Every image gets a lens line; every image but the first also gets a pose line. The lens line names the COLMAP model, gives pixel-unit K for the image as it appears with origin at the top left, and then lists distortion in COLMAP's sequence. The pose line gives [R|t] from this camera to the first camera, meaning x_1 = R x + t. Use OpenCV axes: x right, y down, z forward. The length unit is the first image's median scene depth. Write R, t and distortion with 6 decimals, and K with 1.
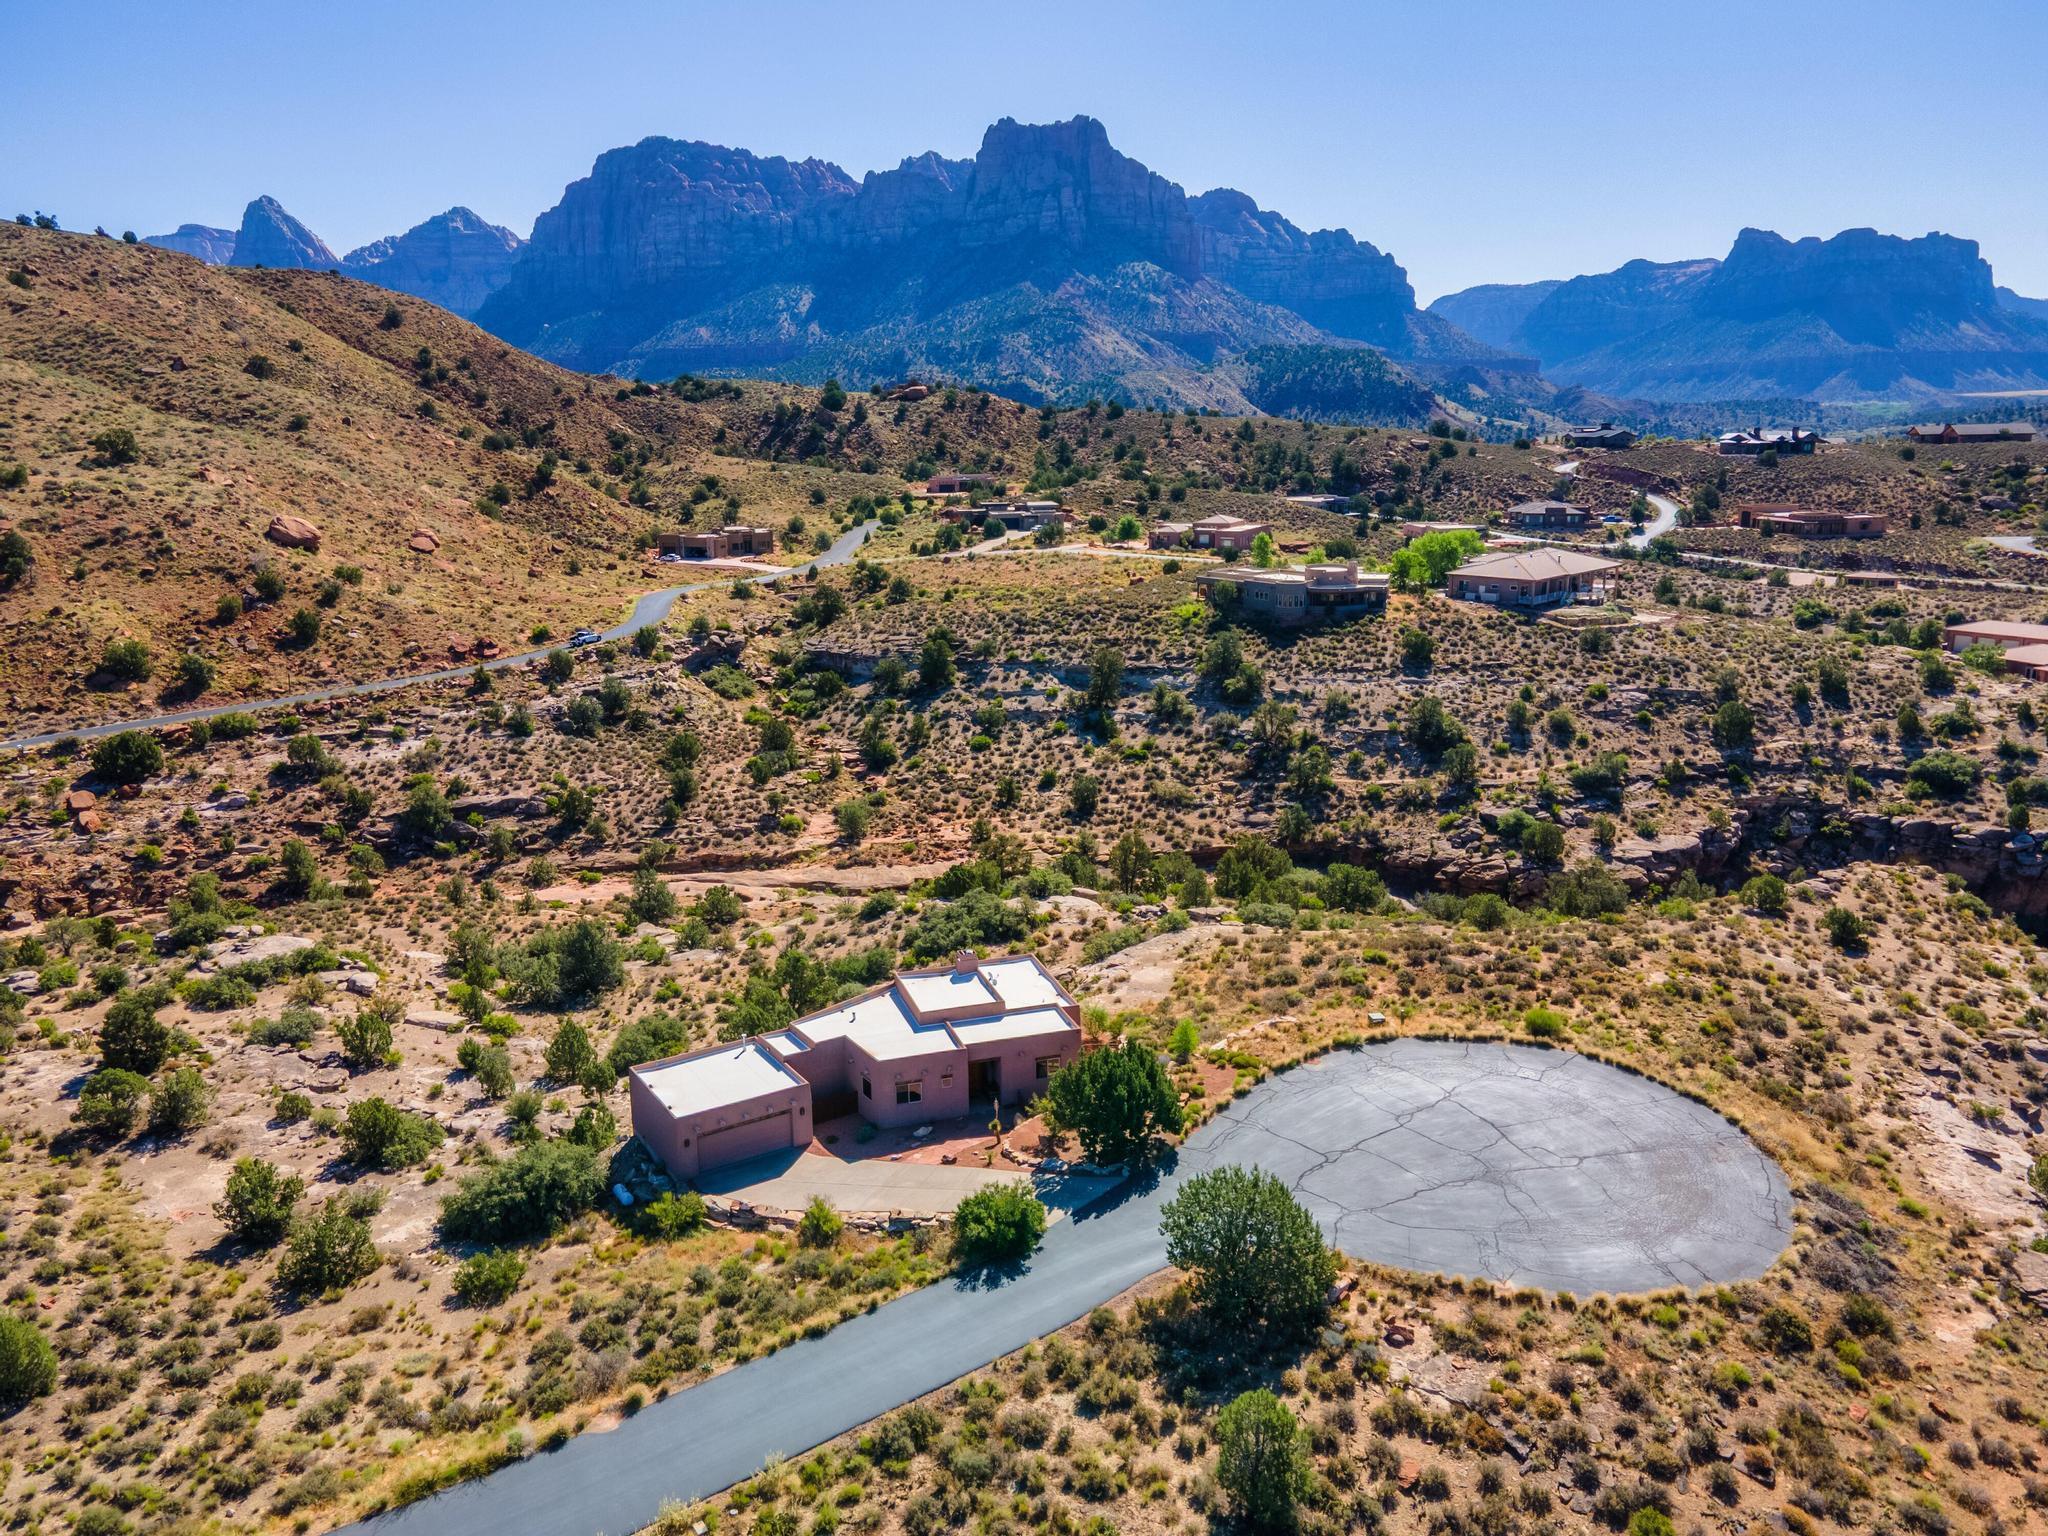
lens RADIAL K [[1499.9, 0, 1027.8], [0, 1499.9, 765.2], [0, 0, 1]] dist [0.032012, 0.044139]
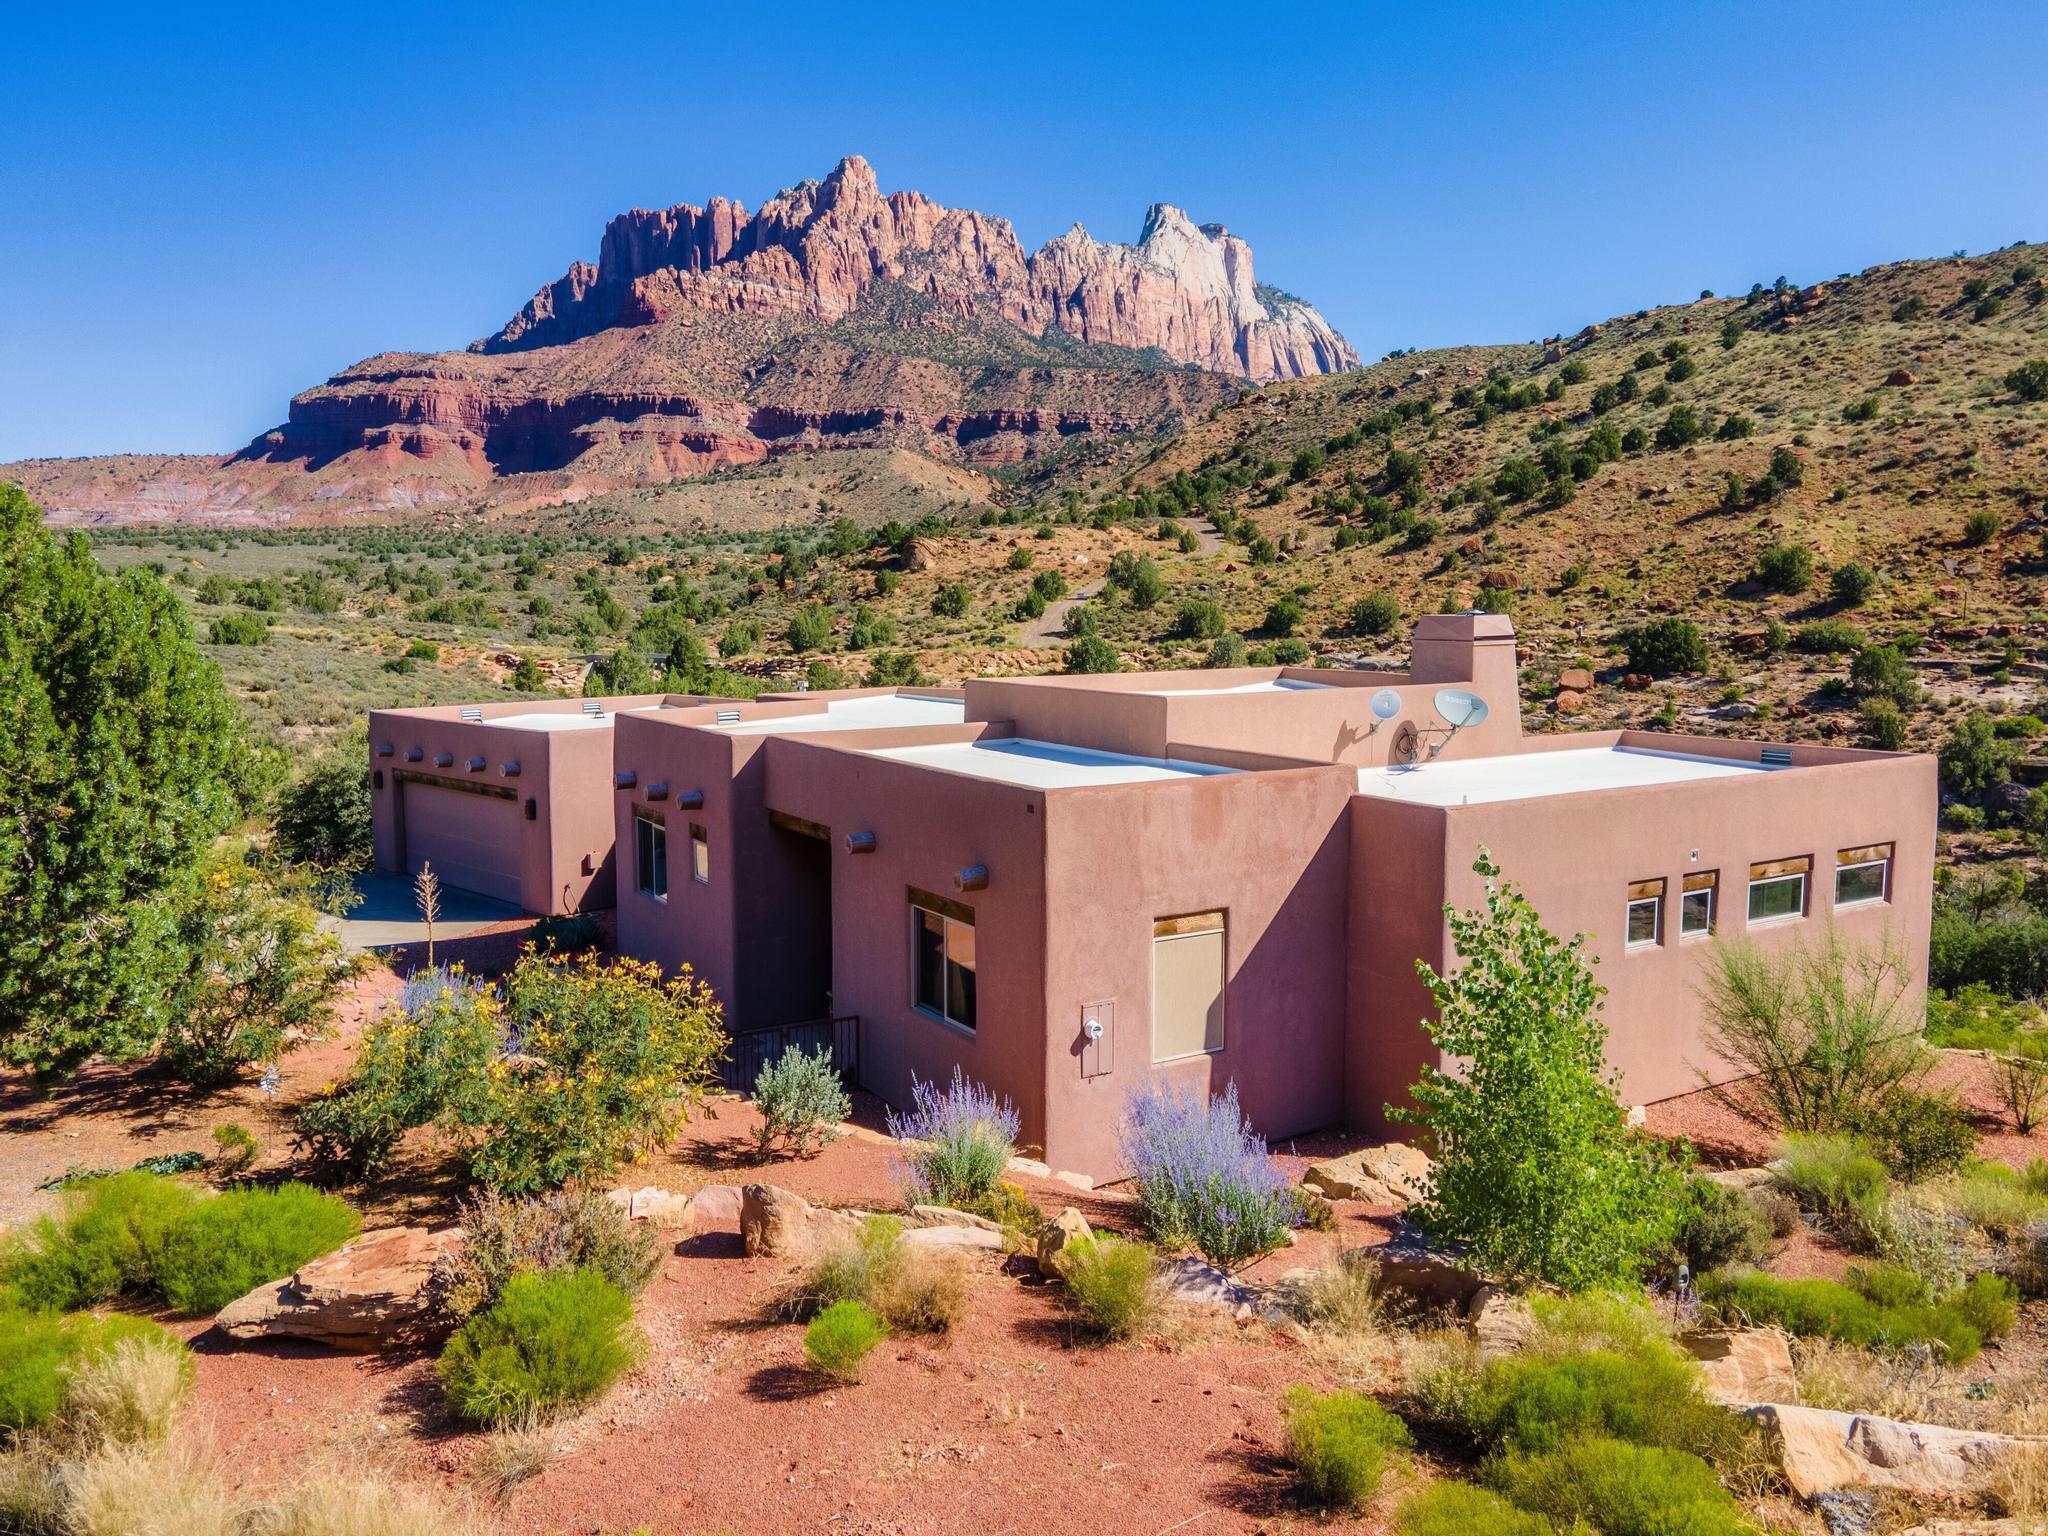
lens RADIAL K [[1501.1, 0, 1025.1], [0, 1501.1, 761.6], [0, 0, 1]] dist [0.020826, 0.067659]
pose [[0.258932, 0.116304, -0.958868, 0.067438], [-0.227468, 0.972146, 0.056489, 0.062985], [0.938729, 0.203485, 0.278175, 0.360129]]
